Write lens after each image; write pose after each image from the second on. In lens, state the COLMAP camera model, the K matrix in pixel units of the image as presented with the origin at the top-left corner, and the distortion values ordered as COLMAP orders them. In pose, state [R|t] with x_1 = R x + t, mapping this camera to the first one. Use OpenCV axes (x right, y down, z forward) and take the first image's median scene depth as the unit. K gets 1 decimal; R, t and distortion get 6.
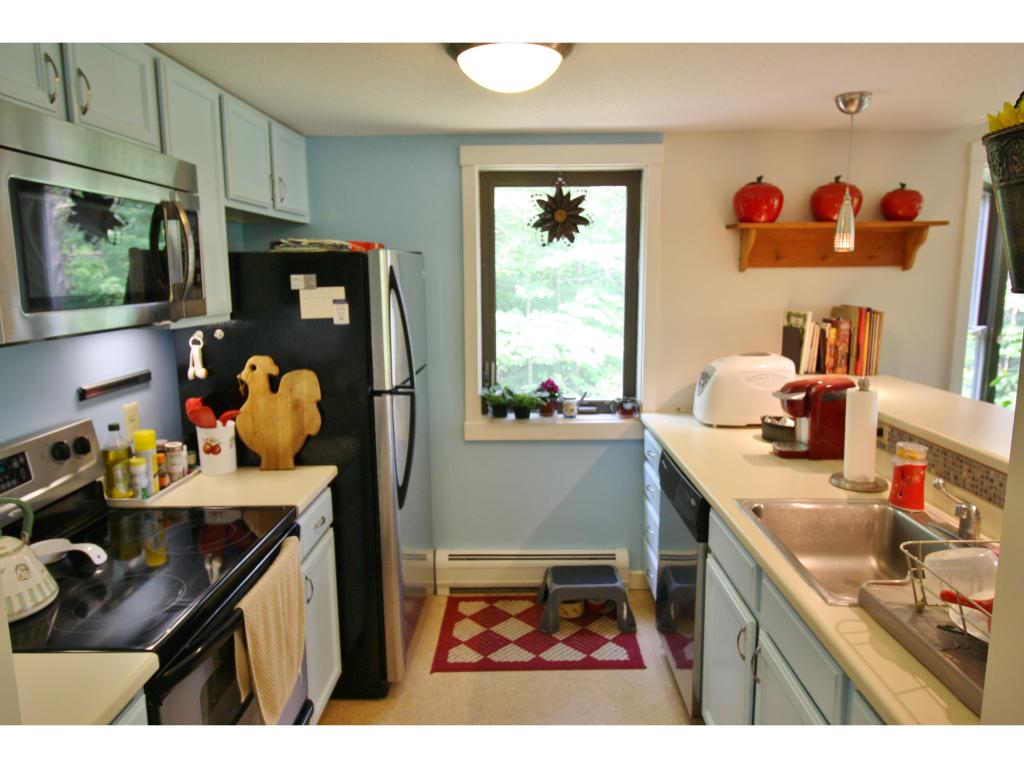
lens RADIAL K [[662.2, 0, 515.9], [0, 662.2, 373.9], [0, 0, 1]] dist [0.003791, -0.002374]
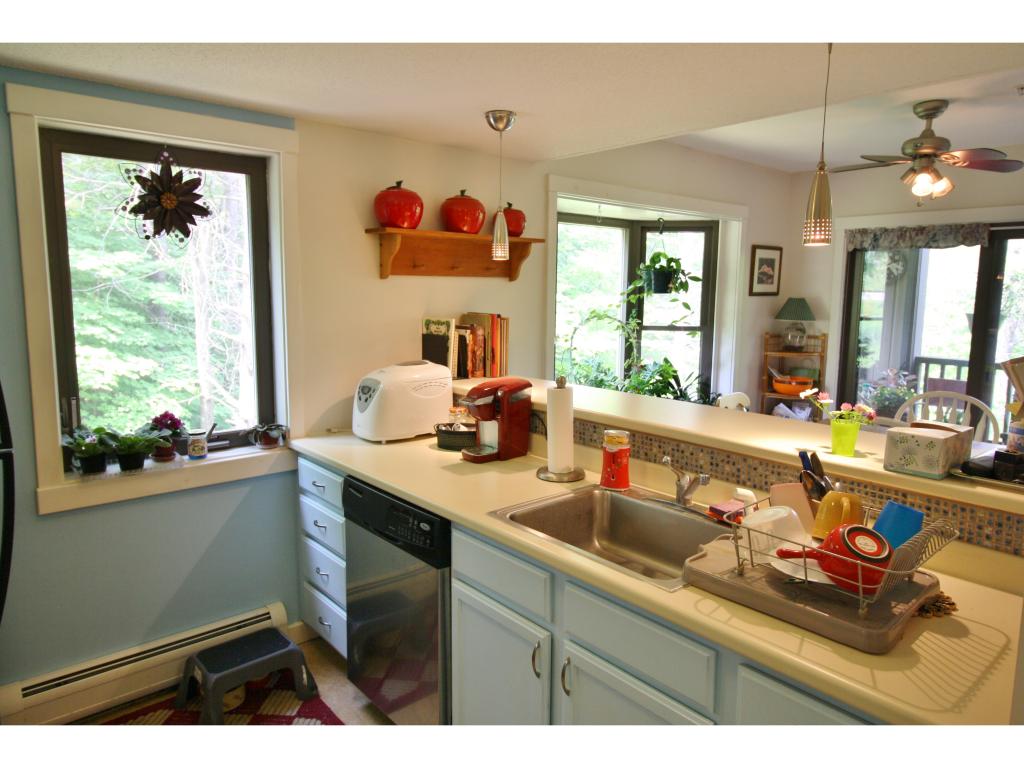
lens RADIAL K [[662.2, 0, 515.9], [0, 662.2, 373.9], [0, 0, 1]] dist [0.003791, -0.002374]
pose [[0.748266, -0.070750, 0.659616, -0.161431], [0.086676, 0.996200, 0.008527, -0.008680], [-0.657712, 0.050793, 0.751555, 0.163371]]
